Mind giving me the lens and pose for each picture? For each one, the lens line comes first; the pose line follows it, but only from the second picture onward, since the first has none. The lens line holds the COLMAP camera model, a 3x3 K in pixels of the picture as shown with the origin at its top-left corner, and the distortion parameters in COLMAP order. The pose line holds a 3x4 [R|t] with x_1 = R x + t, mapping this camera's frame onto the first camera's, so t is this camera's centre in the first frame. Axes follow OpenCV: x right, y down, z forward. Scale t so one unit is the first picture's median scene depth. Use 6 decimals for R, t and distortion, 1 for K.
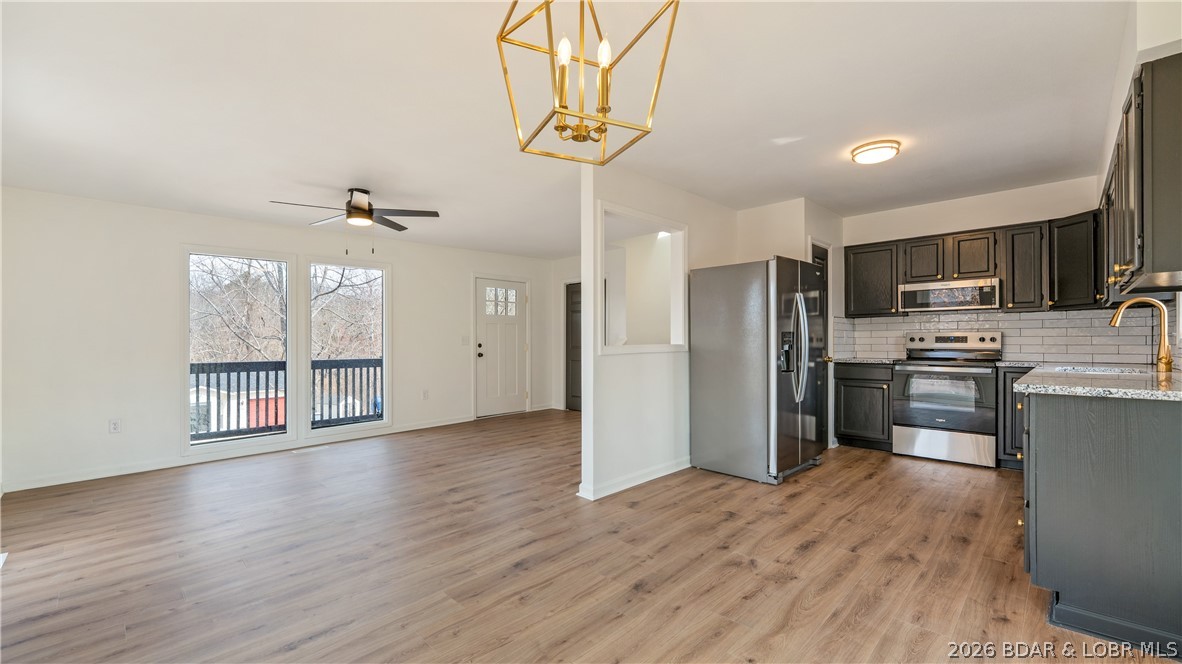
lens RADIAL K [[488.2, 0, 564.2], [0, 488.2, 338.7], [0, 0, 1]] dist [0.000021, 0.000624]
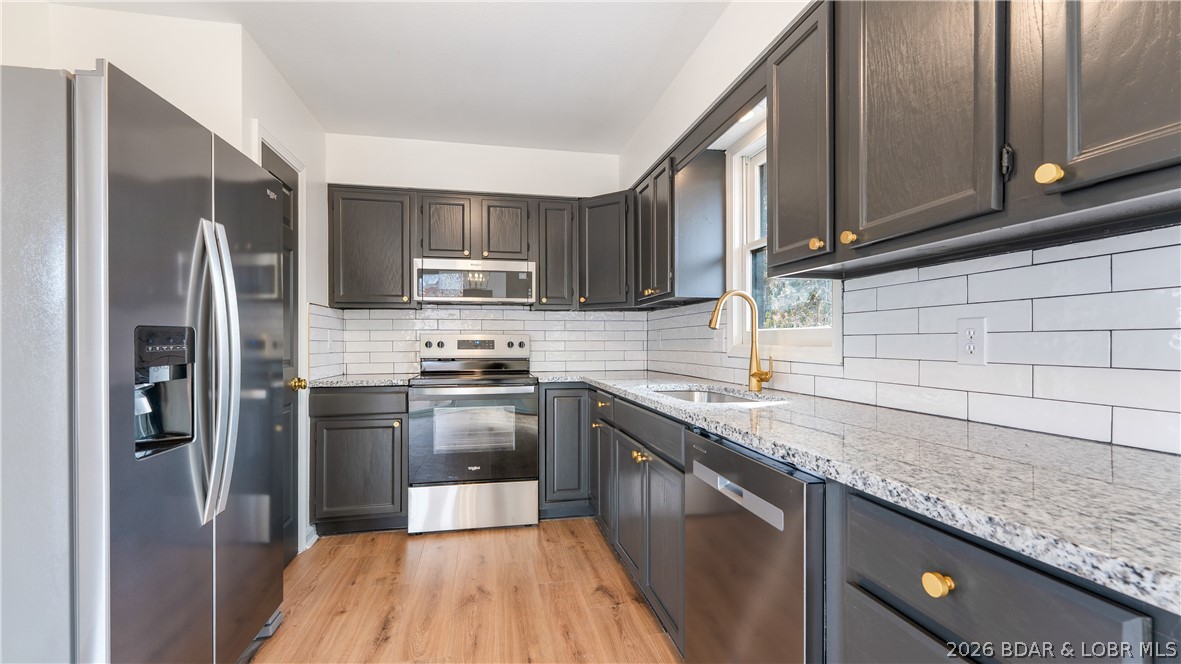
lens RADIAL K [[487.8, 0, 598.4], [0, 487.8, 342.5], [0, 0, 1]] dist [0.000021, 0.000624]
pose [[0.508076, -0.002086, 0.861310, 0.269291], [-0.003728, 0.999982, 0.004621, -0.005307], [-0.861304, -0.005559, 0.508059, 0.484988]]
